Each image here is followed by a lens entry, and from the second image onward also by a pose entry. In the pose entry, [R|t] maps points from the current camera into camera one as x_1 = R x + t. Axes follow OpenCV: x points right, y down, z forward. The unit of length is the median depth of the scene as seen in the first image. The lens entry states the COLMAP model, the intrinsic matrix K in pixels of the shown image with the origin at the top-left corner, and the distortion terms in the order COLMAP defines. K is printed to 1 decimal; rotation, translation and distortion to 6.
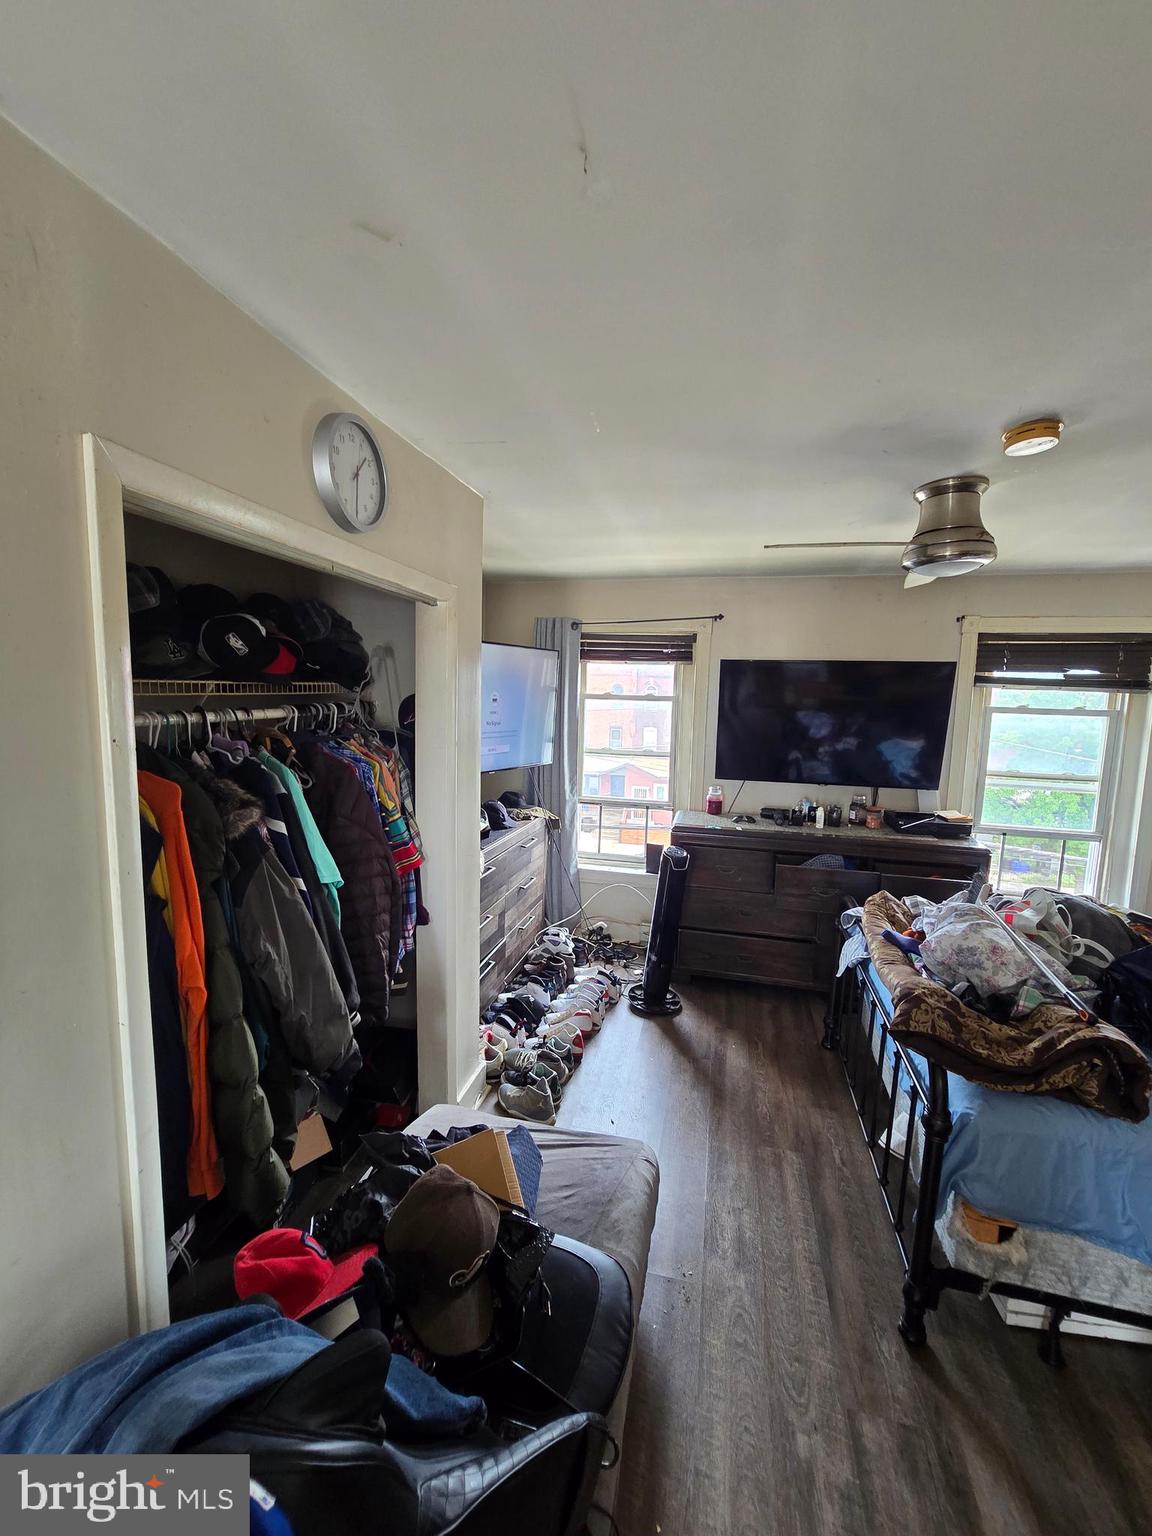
lens RADIAL K [[631.6, 0, 570.0], [0, 631.6, 765.2], [0, 0, 1]] dist [-0.006734, 0.000664]
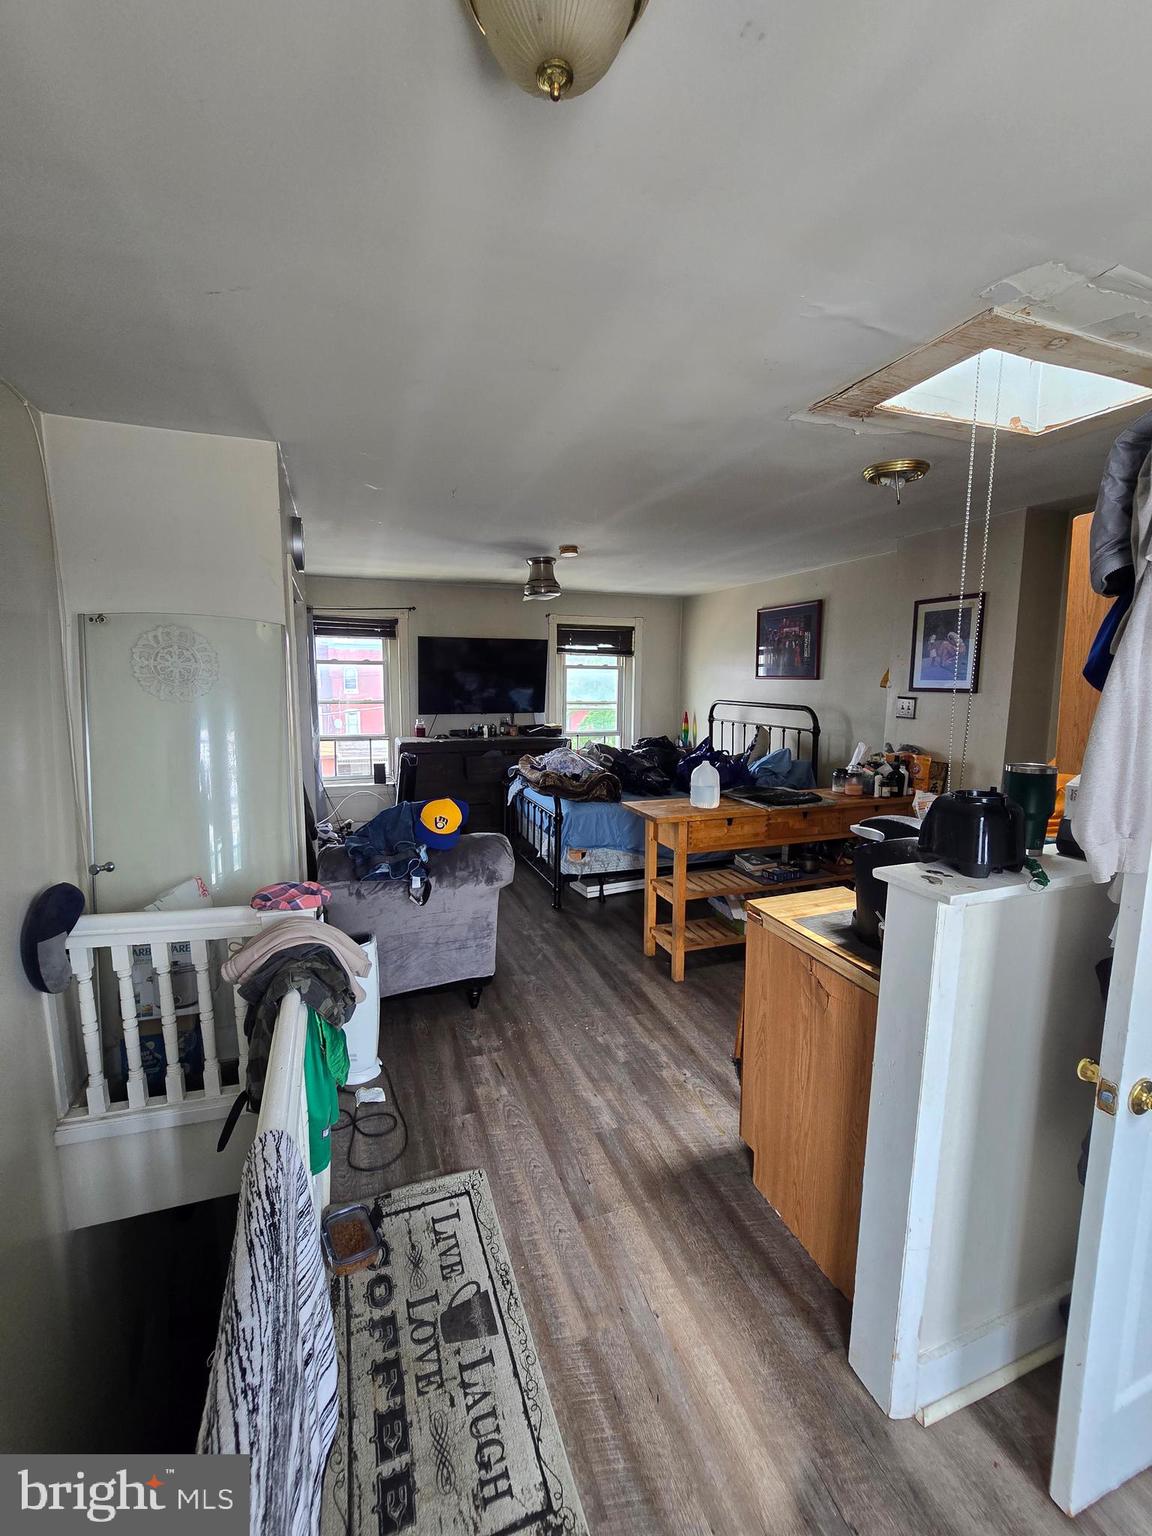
lens RADIAL K [[631.6, 0, 570.0], [0, 631.6, 765.2], [0, 0, 1]] dist [-0.006734, 0.000664]
pose [[0.832291, -0.095162, 0.546111, -0.336387], [0.076327, 0.995444, 0.057135, 0.090618], [-0.549060, -0.005870, 0.835762, -0.519740]]
